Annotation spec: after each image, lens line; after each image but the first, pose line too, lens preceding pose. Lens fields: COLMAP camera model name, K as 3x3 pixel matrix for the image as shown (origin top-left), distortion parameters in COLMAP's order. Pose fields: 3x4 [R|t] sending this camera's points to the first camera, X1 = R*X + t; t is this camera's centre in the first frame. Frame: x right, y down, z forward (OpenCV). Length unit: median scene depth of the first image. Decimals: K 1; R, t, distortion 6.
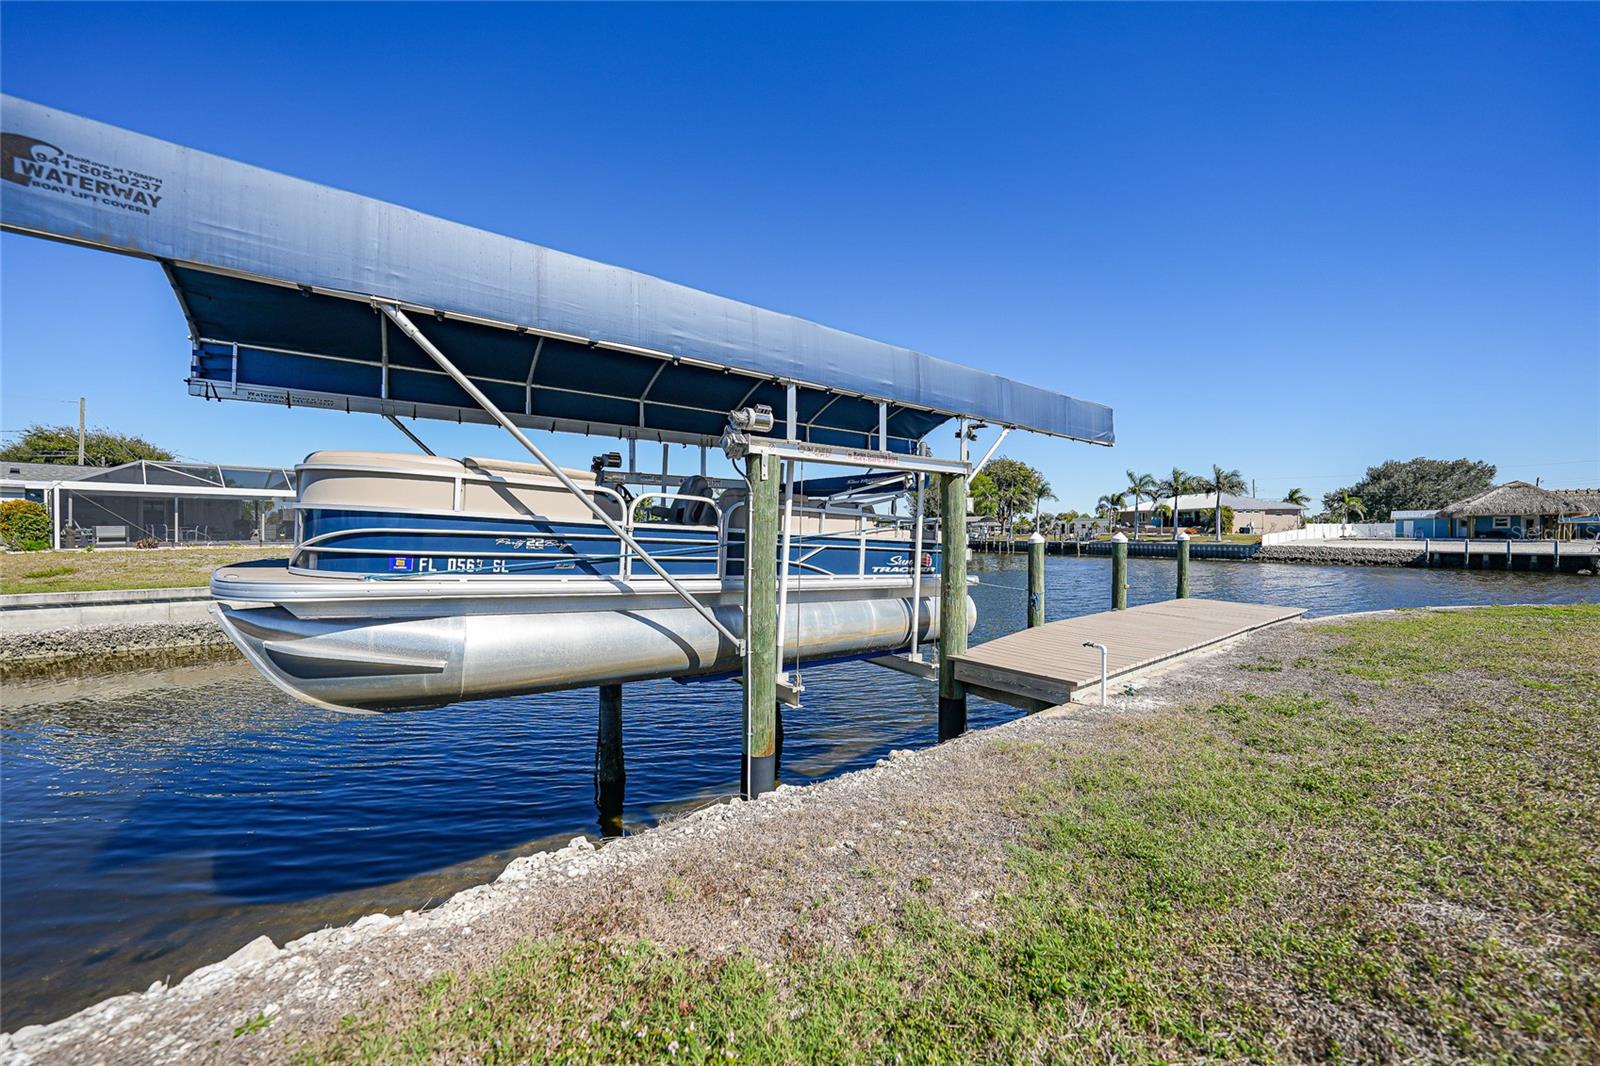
lens RADIAL K [[561.8, 0, 809.8], [0, 561.8, 531.1], [0, 0, 1]] dist [-0.025593, 0.005795]
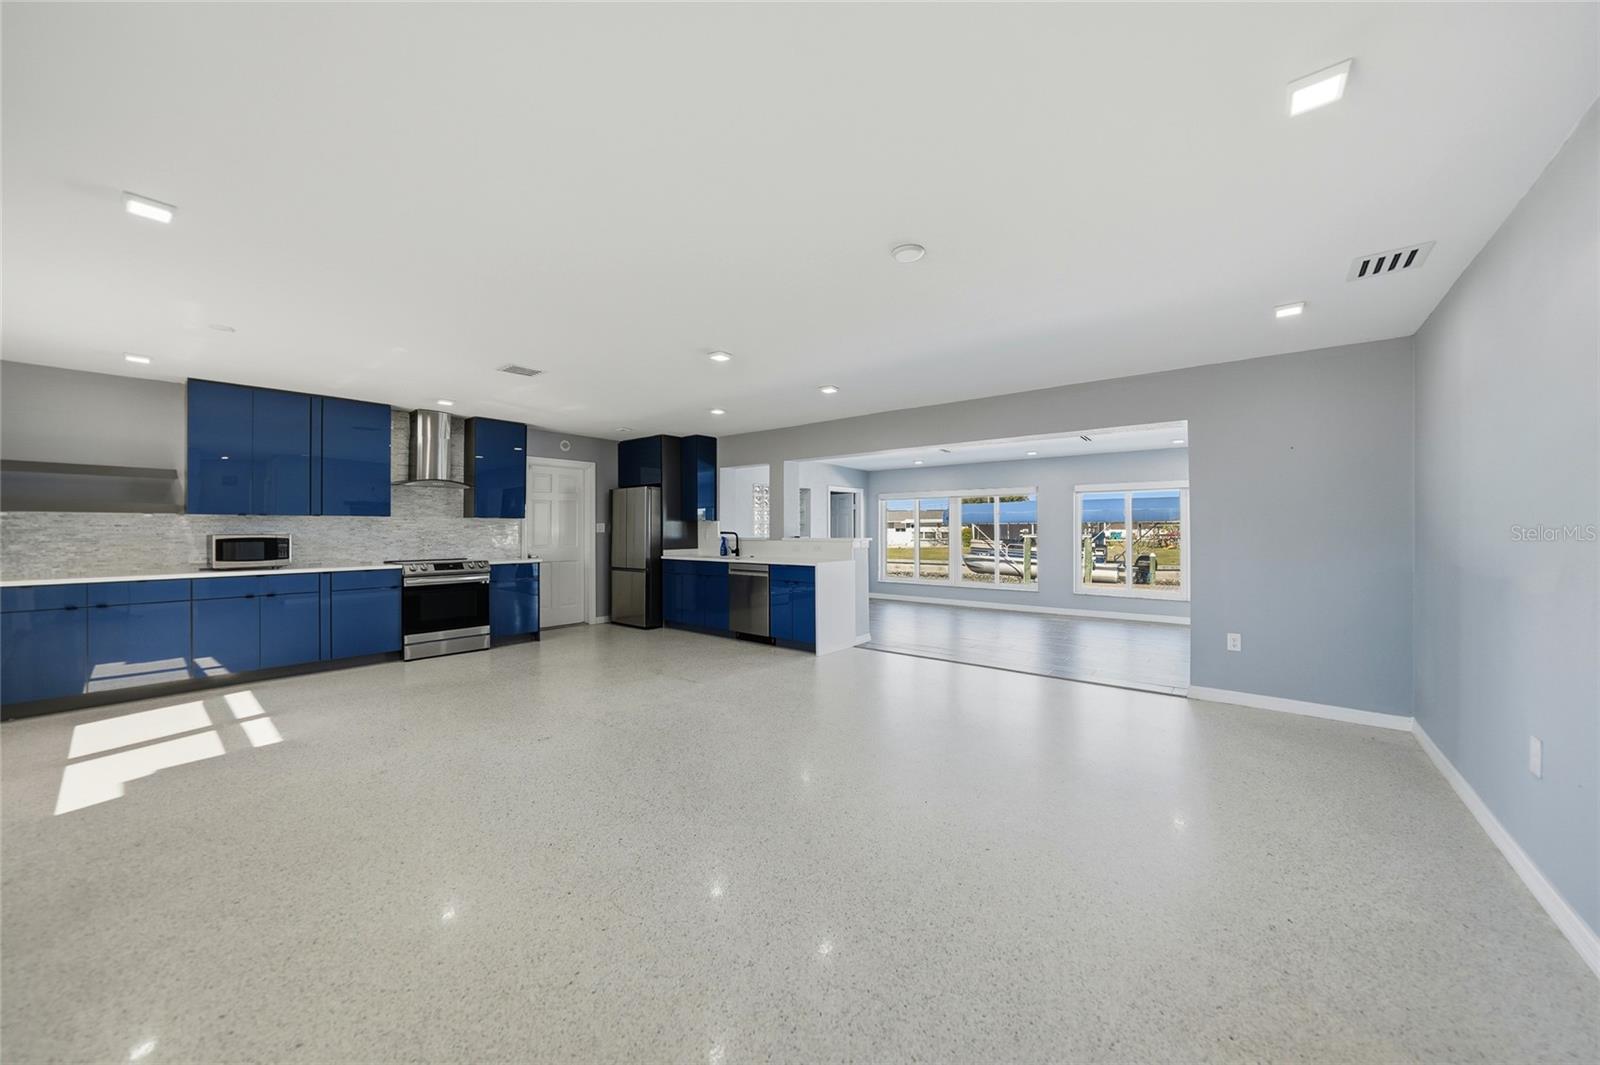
lens RADIAL K [[561.8, 0, 802.1], [0, 561.8, 531.3], [0, 0, 1]] dist [-0.025593, 0.005795]
pose [[0.290383, -0.001962, -0.956908, 0.274561], [0.004320, 0.999990, -0.000739, -0.011926], [0.956901, -0.003919, 0.290389, -0.164699]]
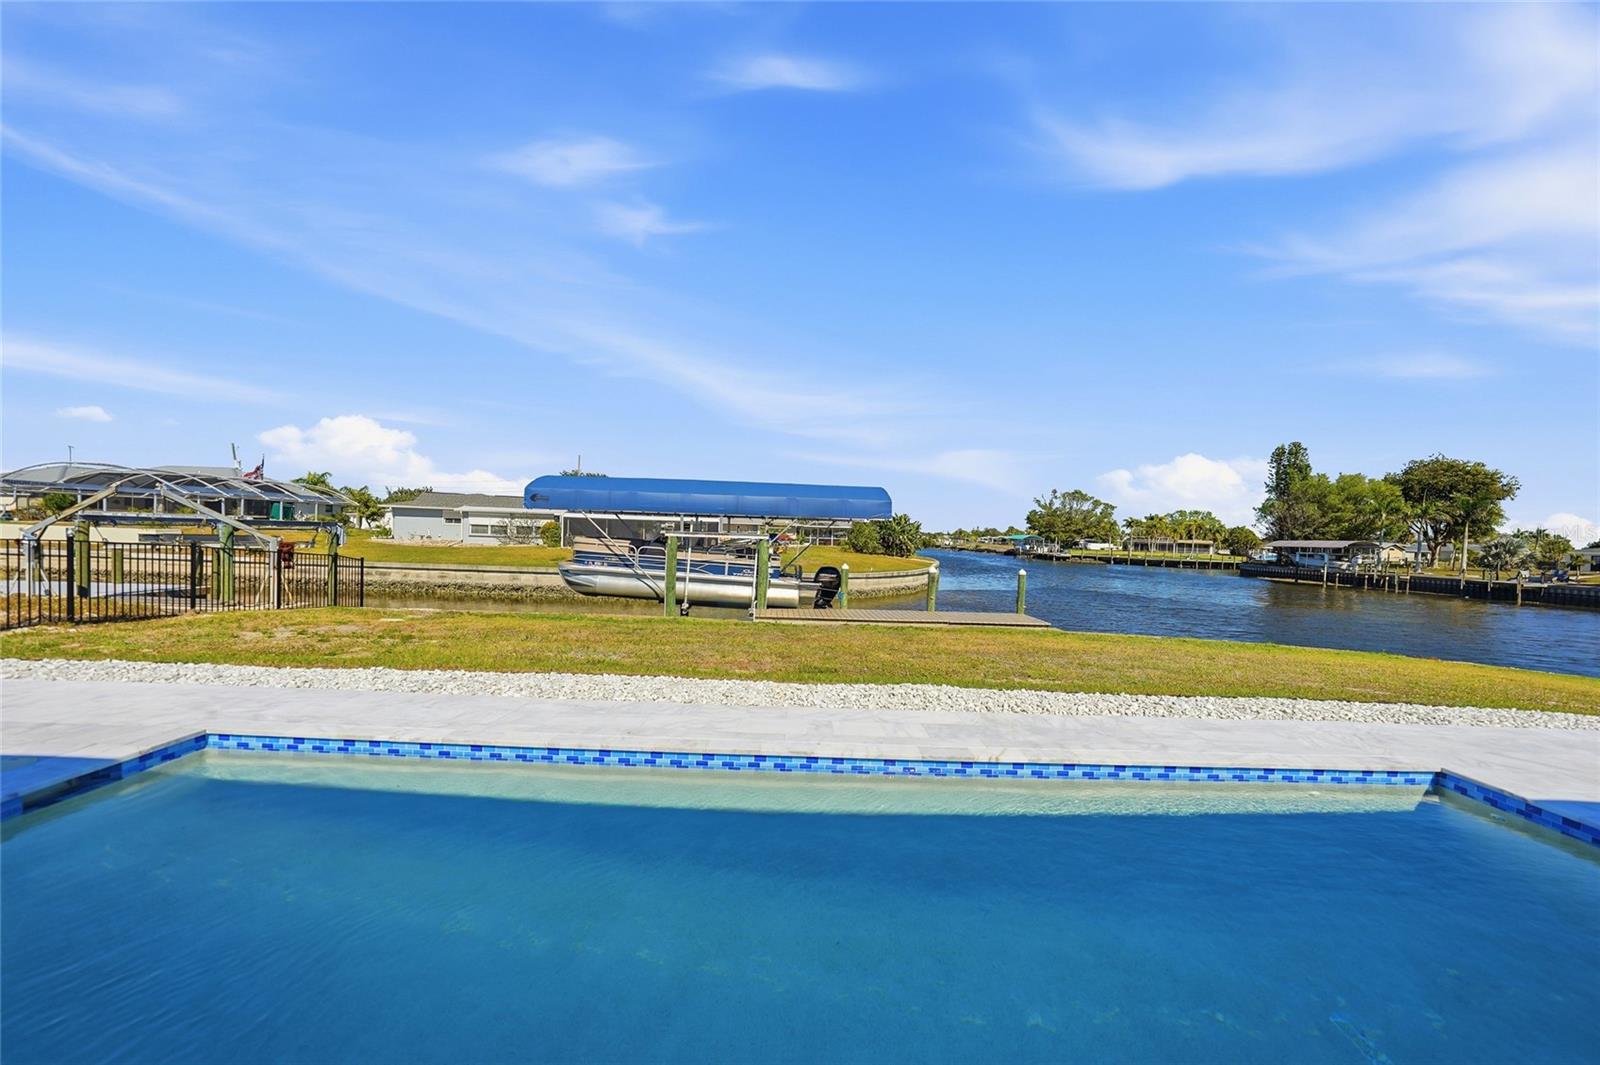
lens RADIAL K [[605.0, 0, 805.3], [0, 605.0, 551.4], [0, 0, 1]] dist [-0.020495, 0.002750]
pose [[0.834816, 0.041631, -0.548953, 0.154570], [-0.033171, 0.999129, 0.025327, -0.009628], [0.549530, -0.002934, 0.835469, -0.095452]]
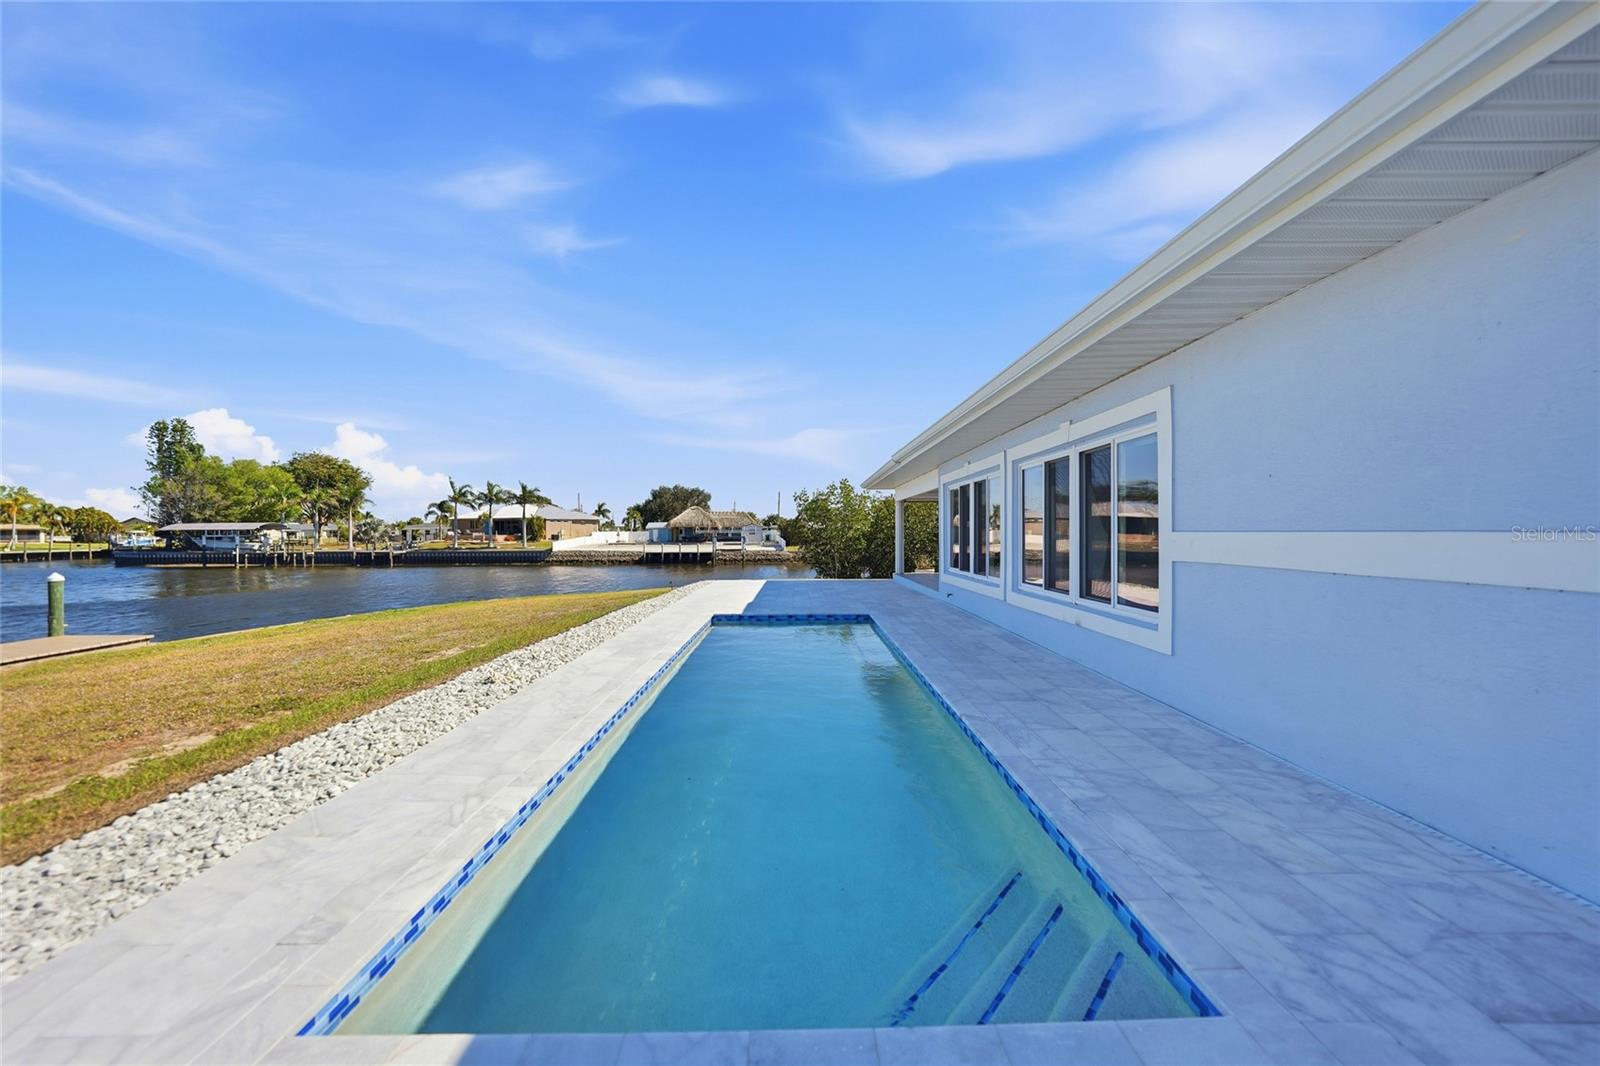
lens RADIAL K [[561.8, 0, 799.1], [0, 561.8, 536.9], [0, 0, 1]] dist [-0.025593, 0.005795]
pose [[0.553583, -0.009842, 0.832736, 0.084384], [0.005629, 0.999952, 0.008077, -0.009638], [-0.832775, 0.000216, 0.553611, -0.106859]]
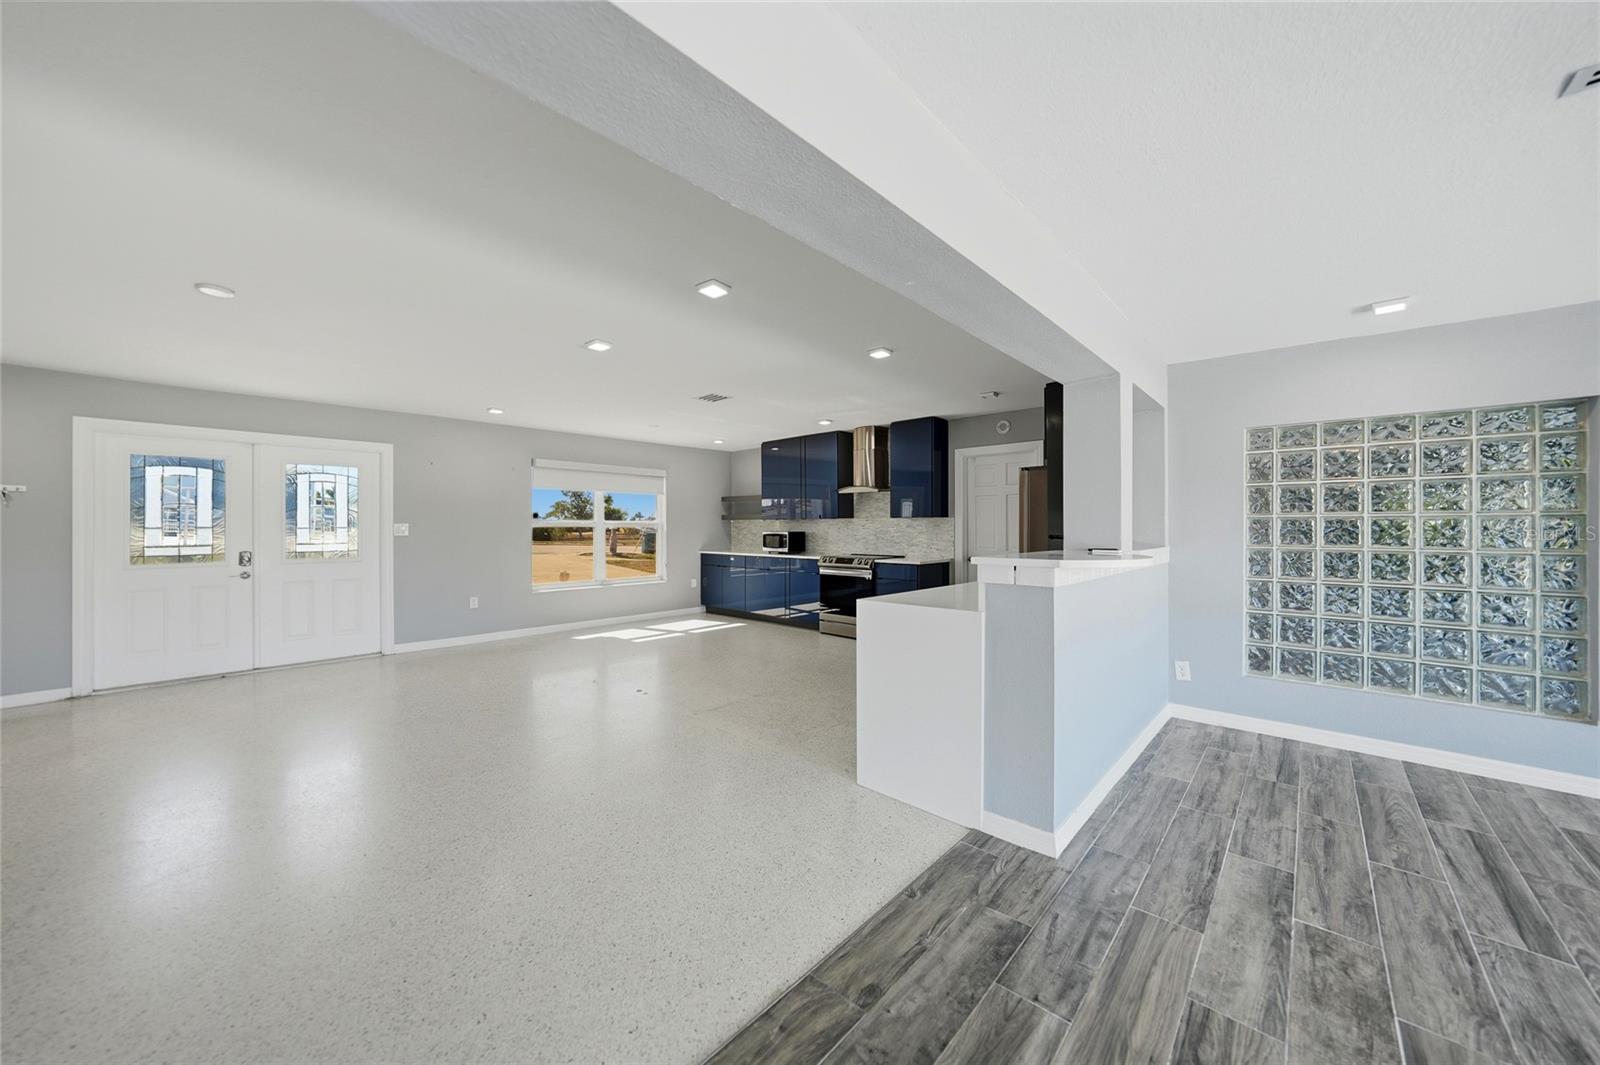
lens RADIAL K [[561.8, 0, 800.5], [0, 561.8, 525.4], [0, 0, 1]] dist [-0.025593, 0.005795]
pose [[-0.972623, -0.004009, -0.232353, 0.218615], [-0.003048, 0.999985, -0.004492, -0.012584], [0.232368, -0.003661, -0.972621, -0.107200]]
